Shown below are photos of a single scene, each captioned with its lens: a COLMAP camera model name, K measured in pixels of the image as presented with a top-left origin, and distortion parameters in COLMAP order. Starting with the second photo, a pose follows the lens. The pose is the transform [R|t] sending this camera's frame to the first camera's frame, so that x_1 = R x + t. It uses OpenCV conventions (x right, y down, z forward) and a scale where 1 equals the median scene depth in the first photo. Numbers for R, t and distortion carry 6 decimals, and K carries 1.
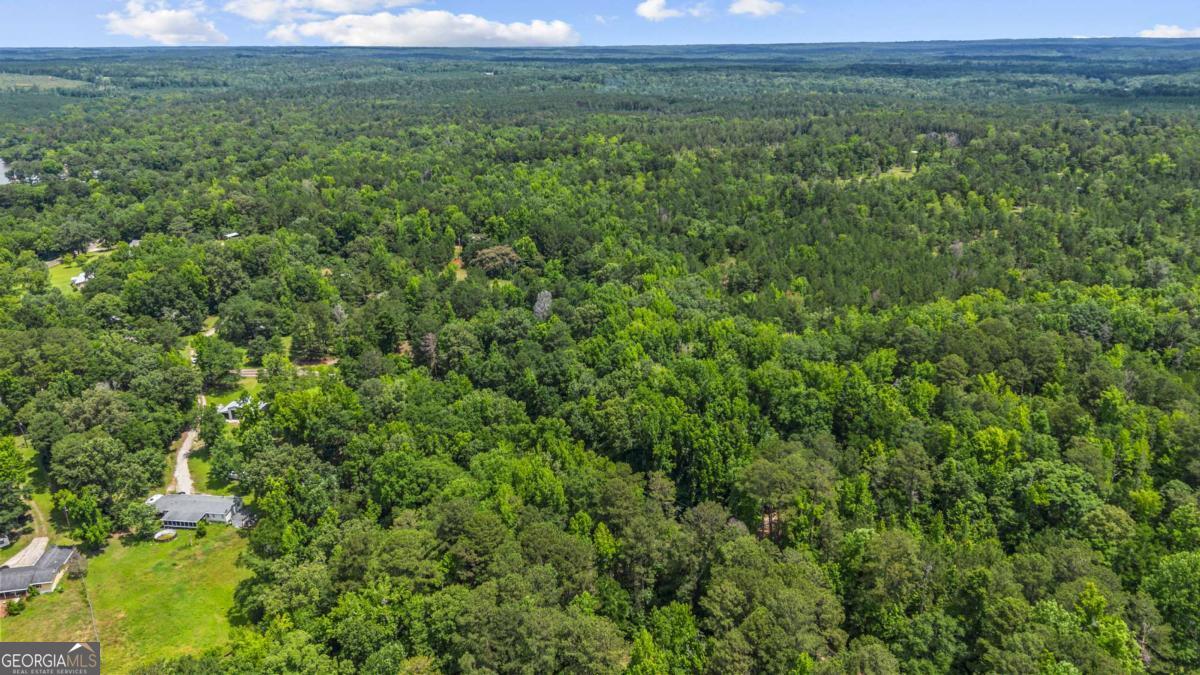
lens RADIAL K [[852.8, 0, 600.0], [0, 852.8, 337.5], [0, 0, 1]] dist [0.054632, -0.060672]
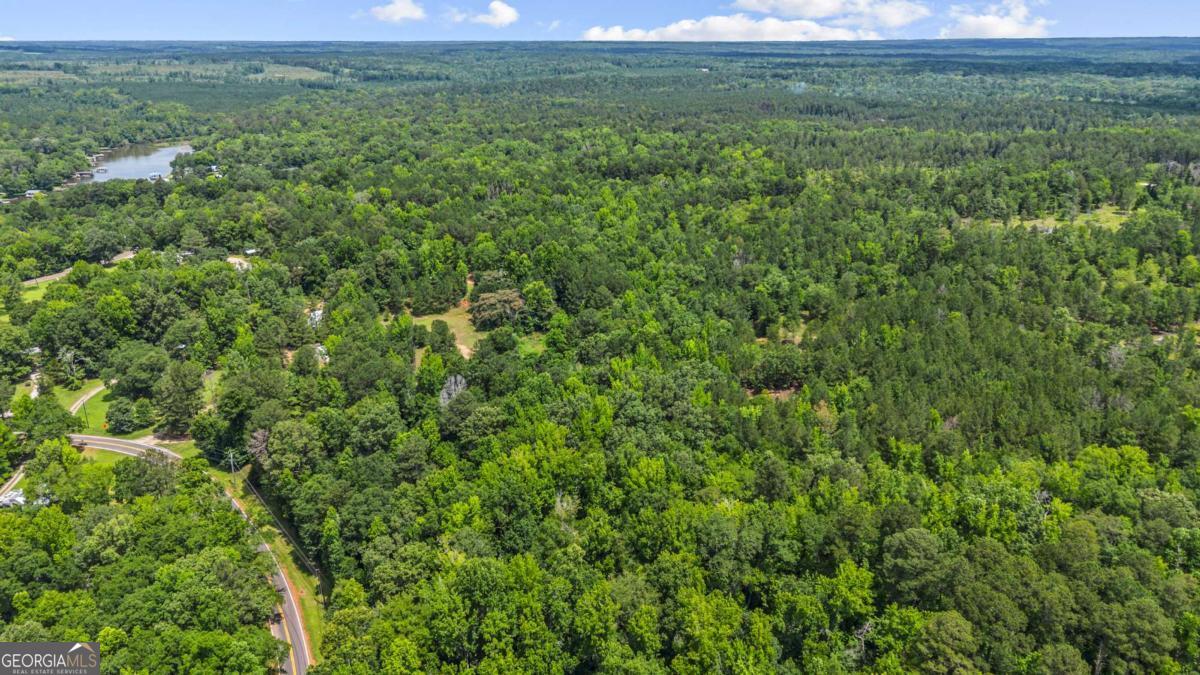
lens RADIAL K [[852.8, 0, 600.0], [0, 852.8, 337.5], [0, 0, 1]] dist [0.054632, -0.060672]
pose [[0.961908, 0.093648, -0.256834, 0.123085], [-0.092127, 0.995585, 0.017977, -0.056928], [0.257383, 0.006369, 0.966288, 0.155176]]
